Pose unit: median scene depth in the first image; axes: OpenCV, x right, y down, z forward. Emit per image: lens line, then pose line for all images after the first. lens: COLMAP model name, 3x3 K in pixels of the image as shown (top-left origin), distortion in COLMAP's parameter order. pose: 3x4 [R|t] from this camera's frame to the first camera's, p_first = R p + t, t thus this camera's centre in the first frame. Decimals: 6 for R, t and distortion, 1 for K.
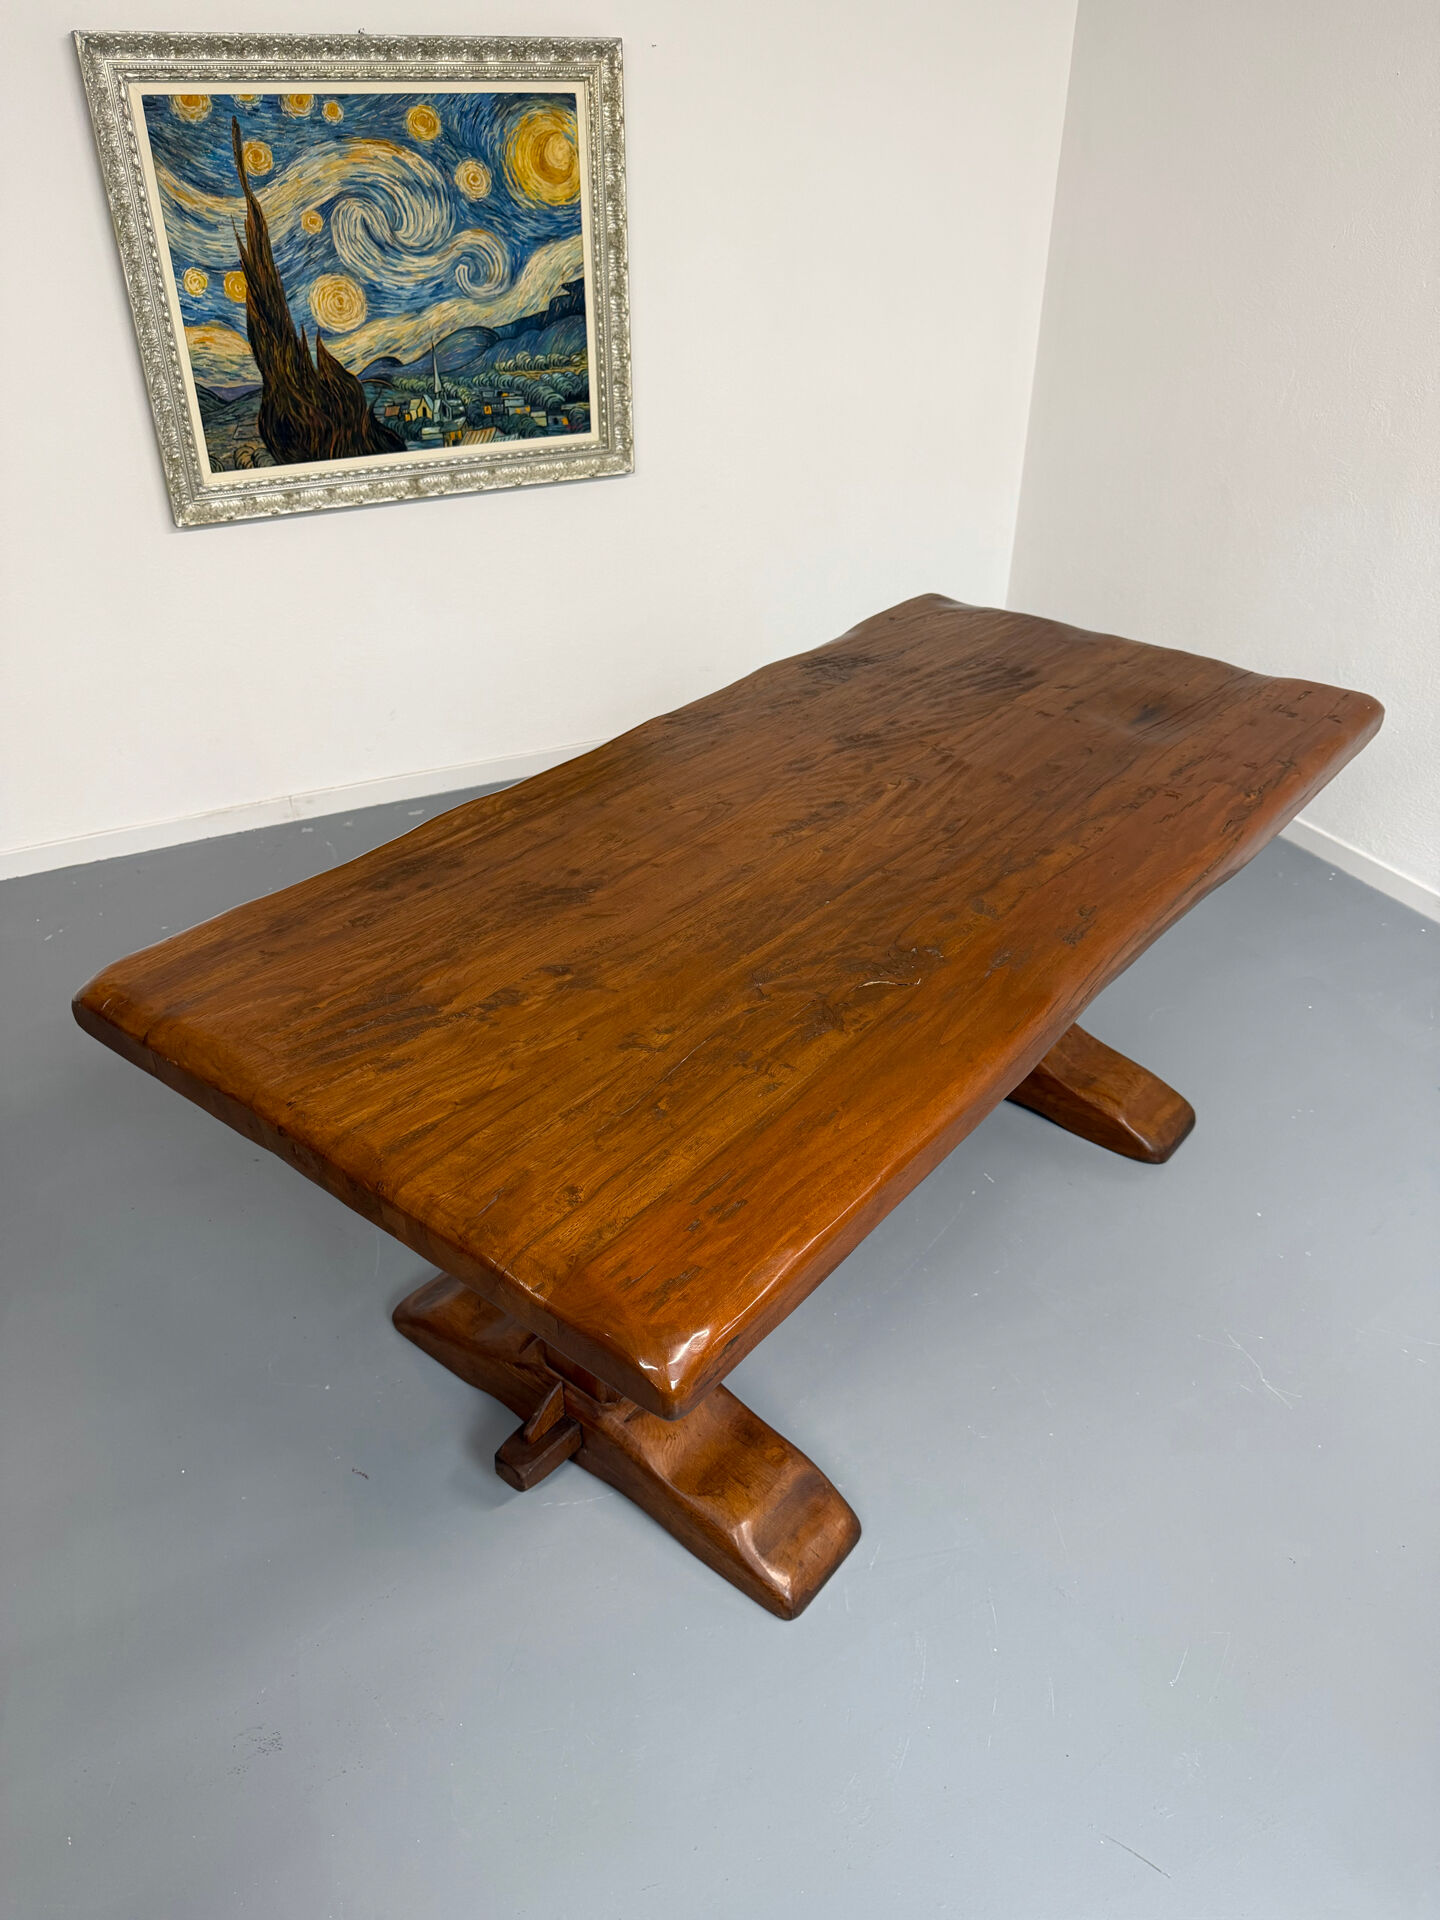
lens RADIAL K [[1380.8, 0, 711.6], [0, 1380.8, 954.1], [0, 0, 1]] dist [0.005862, 0.005770]
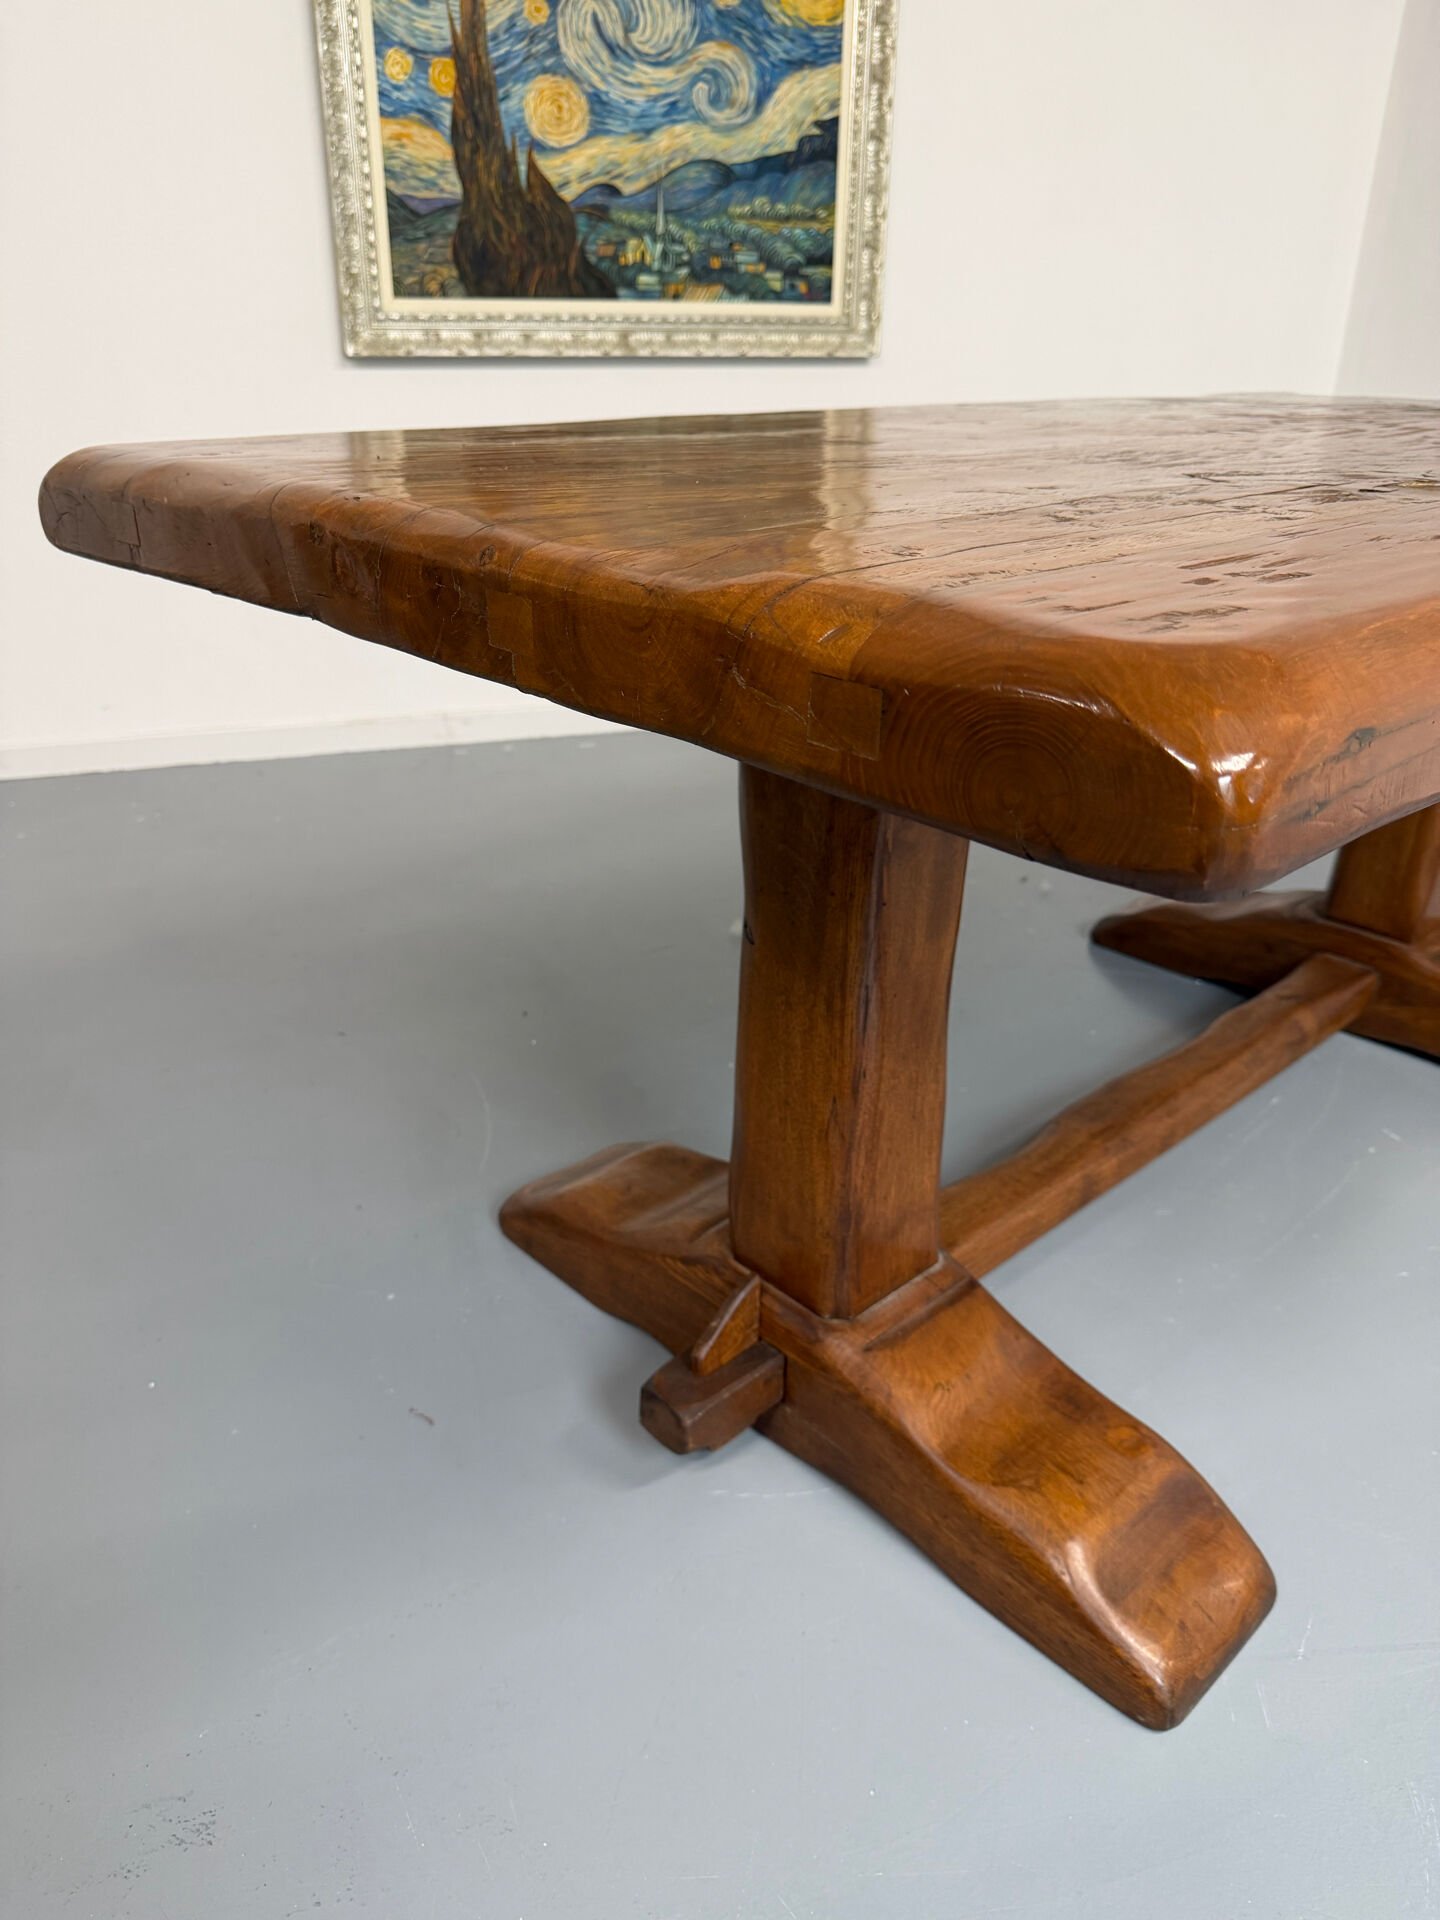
lens RADIAL K [[1401.9, 0, 726.2], [0, 1401.9, 932.7], [0, 0, 1]] dist [0.012887, -0.002702]
pose [[0.992367, 0.062787, -0.106141, -0.039587], [-0.077345, 0.987248, -0.139135, 0.144342], [0.096052, 0.146282, 0.984569, 0.218916]]
